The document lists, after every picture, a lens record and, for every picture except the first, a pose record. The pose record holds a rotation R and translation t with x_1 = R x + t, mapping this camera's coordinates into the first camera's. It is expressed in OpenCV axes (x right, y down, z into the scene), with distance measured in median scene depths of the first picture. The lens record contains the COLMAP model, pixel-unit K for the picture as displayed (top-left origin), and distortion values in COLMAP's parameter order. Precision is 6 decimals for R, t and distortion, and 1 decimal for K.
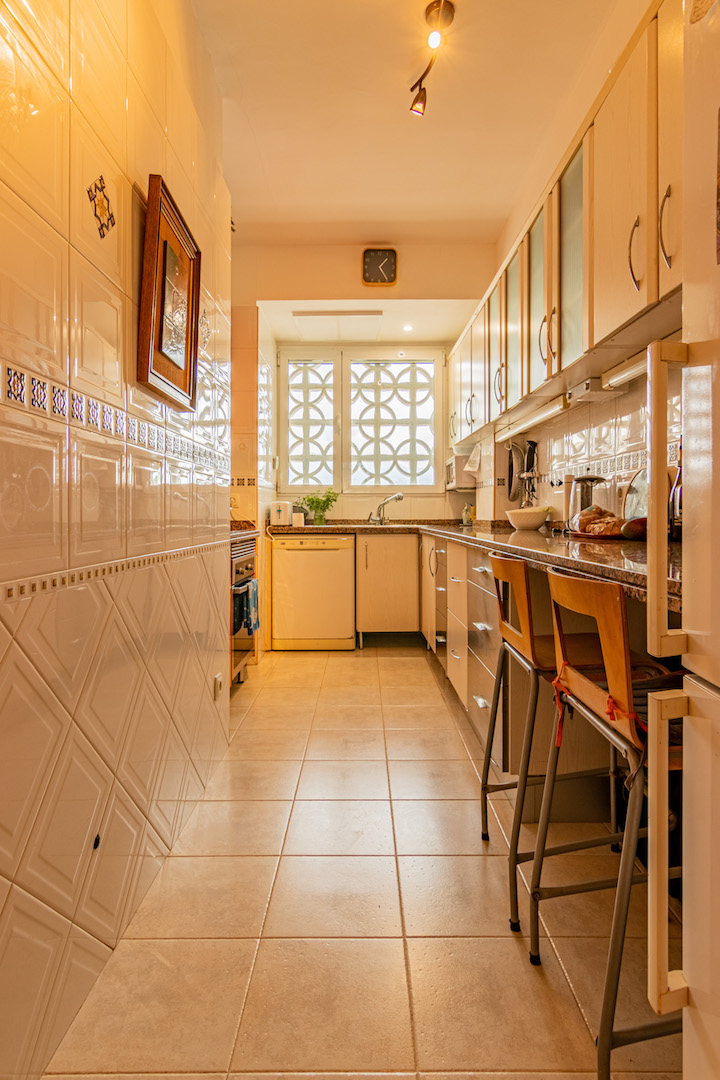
lens RADIAL K [[574.2, 0, 357.1], [0, 574.2, 513.3], [0, 0, 1]] dist [-0.006515, 0.002927]
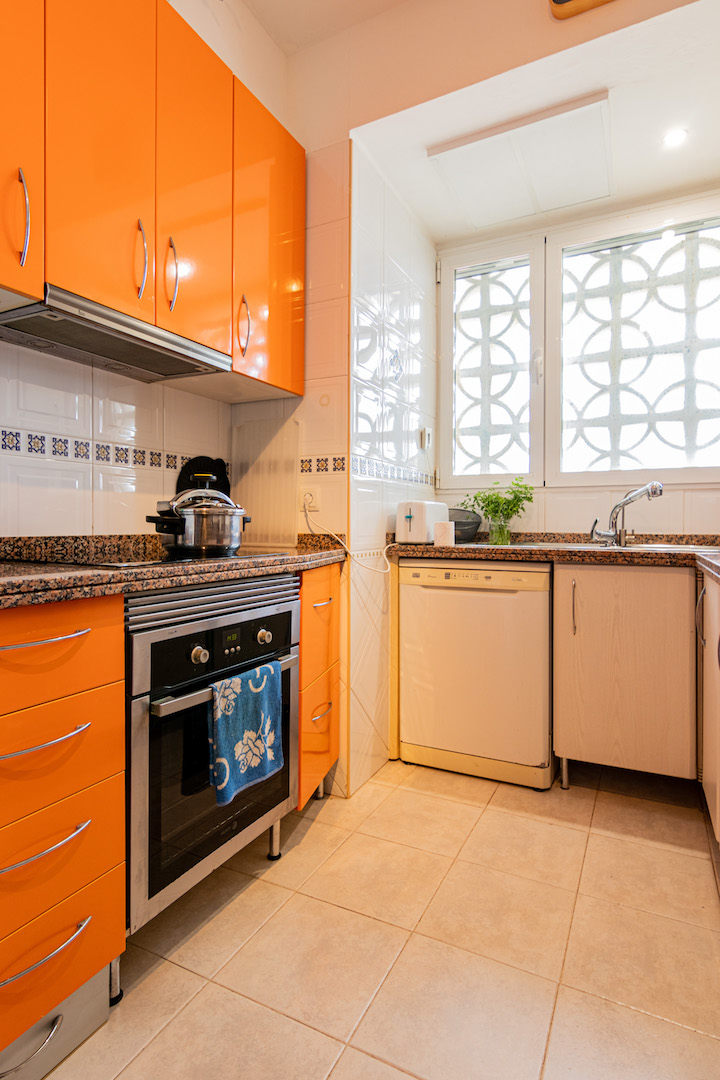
lens RADIAL K [[570.2, 0, 356.4], [0, 570.2, 527.3], [0, 0, 1]] dist [-0.006280, 0.004819]
pose [[0.895499, 0.005540, -0.445028, 0.065534], [-0.002495, 0.999969, 0.007429, 0.001562], [0.445056, -0.005542, 0.895486, 0.469148]]
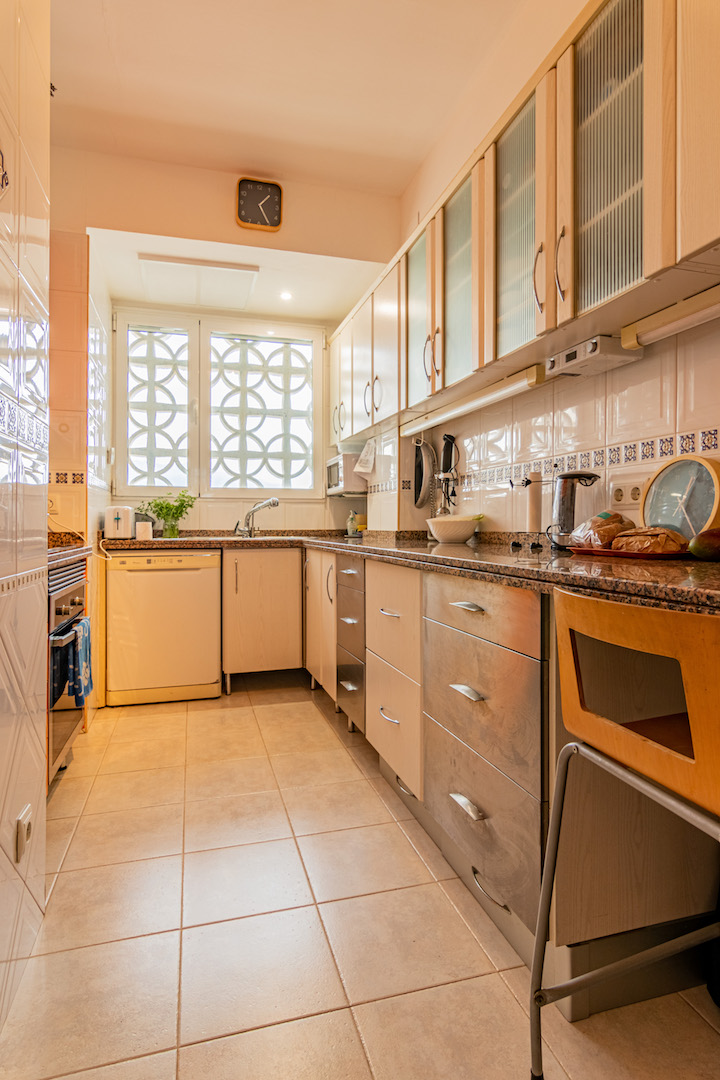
lens RADIAL K [[574.2, 0, 353.0], [0, 574.2, 521.1], [0, 0, 1]] dist [-0.006515, 0.002927]
pose [[0.961258, 0.002142, 0.275643, -0.046367], [-0.001136, 0.999992, -0.003806, 0.001128], [-0.275649, 0.003345, 0.961252, 0.196389]]
